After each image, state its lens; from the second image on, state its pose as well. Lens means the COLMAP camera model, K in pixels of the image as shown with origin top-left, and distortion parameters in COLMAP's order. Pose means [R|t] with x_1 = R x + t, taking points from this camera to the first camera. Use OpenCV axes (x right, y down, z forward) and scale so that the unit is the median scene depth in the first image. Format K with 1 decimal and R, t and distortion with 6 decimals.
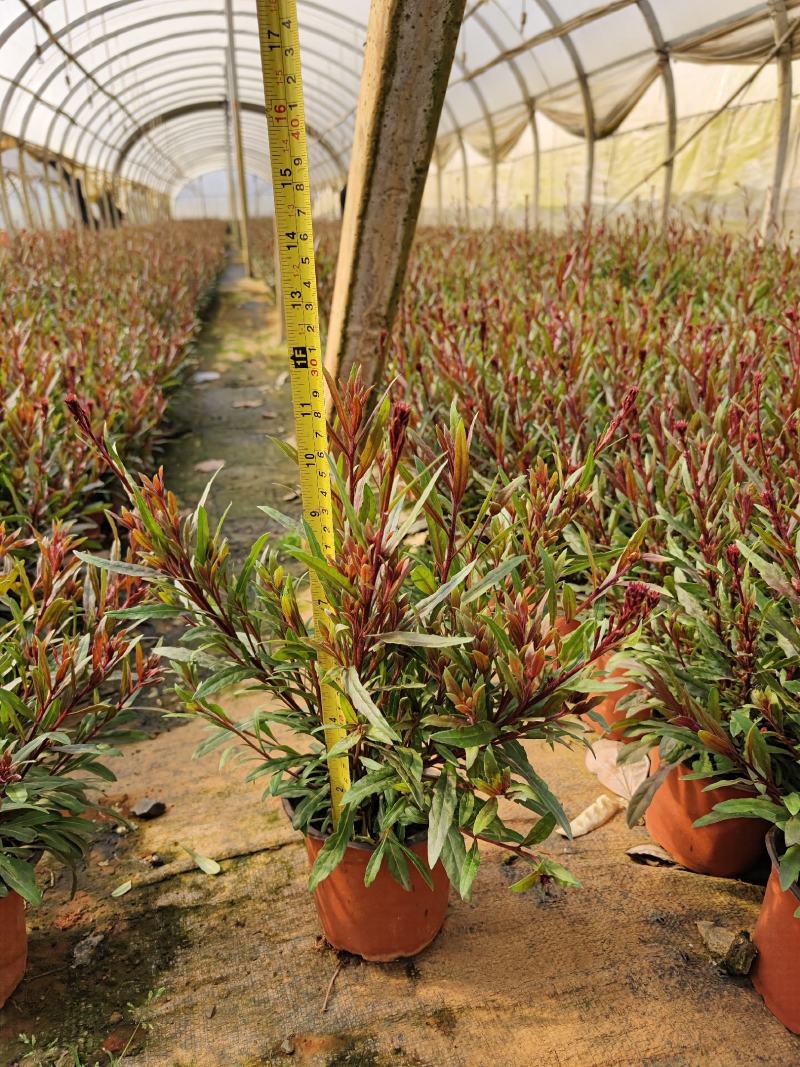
lens RADIAL K [[667.9, 0, 421.9], [0, 667.9, 529.7], [0, 0, 1]] dist [0.016138, -0.019220]
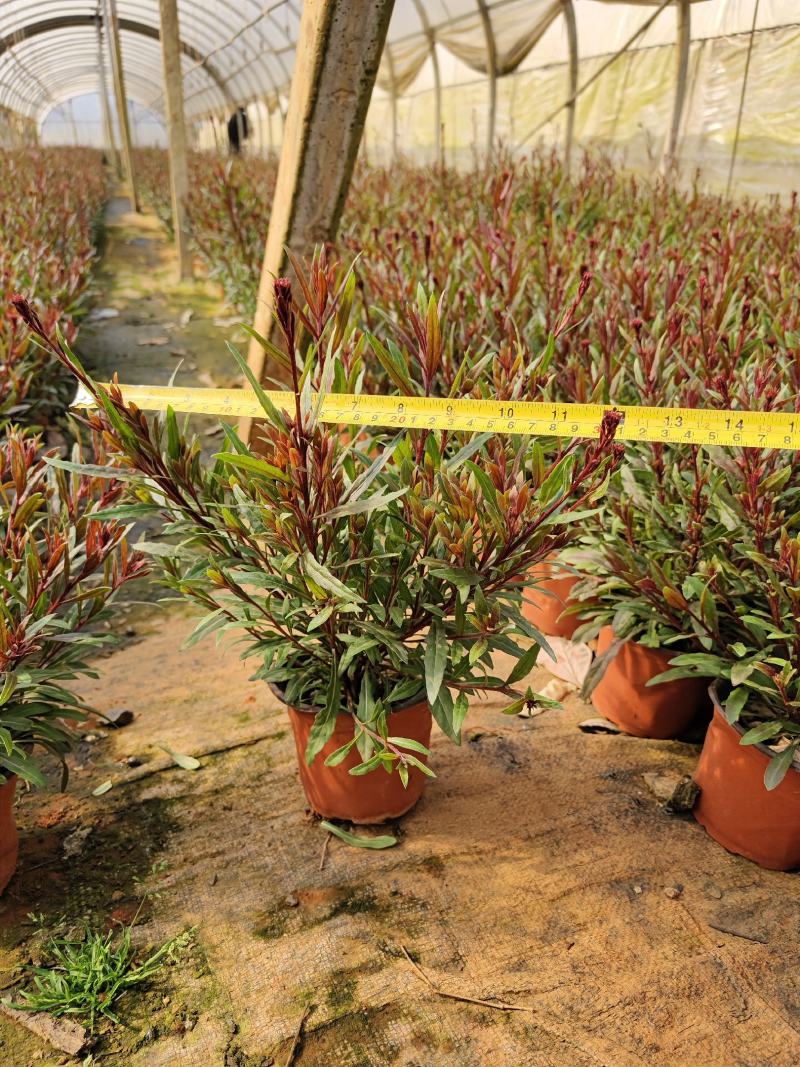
lens RADIAL K [[668.6, 0, 400.0], [0, 668.6, 533.5], [0, 0, 1]] dist [0.026220, -0.030224]
pose [[0.992967, -0.026174, 0.115458, -0.096271], [0.017829, 0.997192, 0.072732, 0.075433], [-0.117037, -0.070162, 0.990646, -0.036033]]
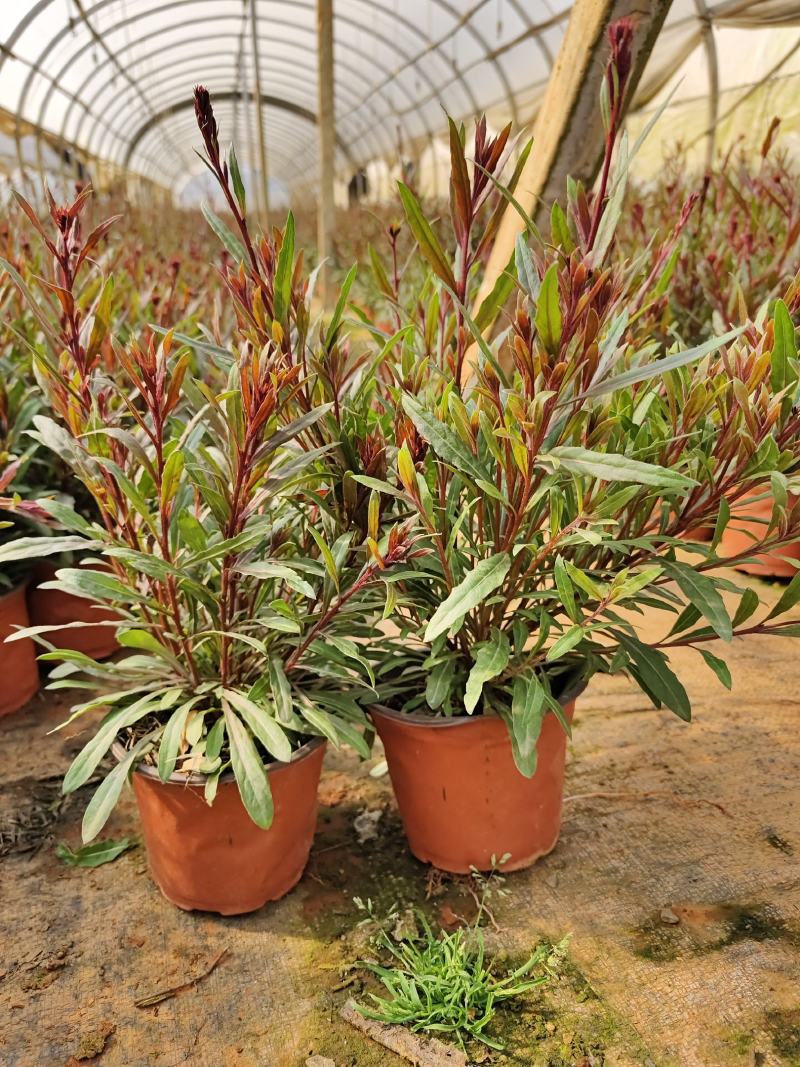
lens RADIAL K [[668.6, 0, 400.0], [0, 668.6, 533.5], [0, 0, 1]] dist [0.026220, -0.030224]
pose [[0.999801, 0.000767, -0.019929, -0.367171], [-0.000771, 1.000000, -0.000147, 0.204755], [0.019929, 0.000163, 0.999801, 0.103120]]
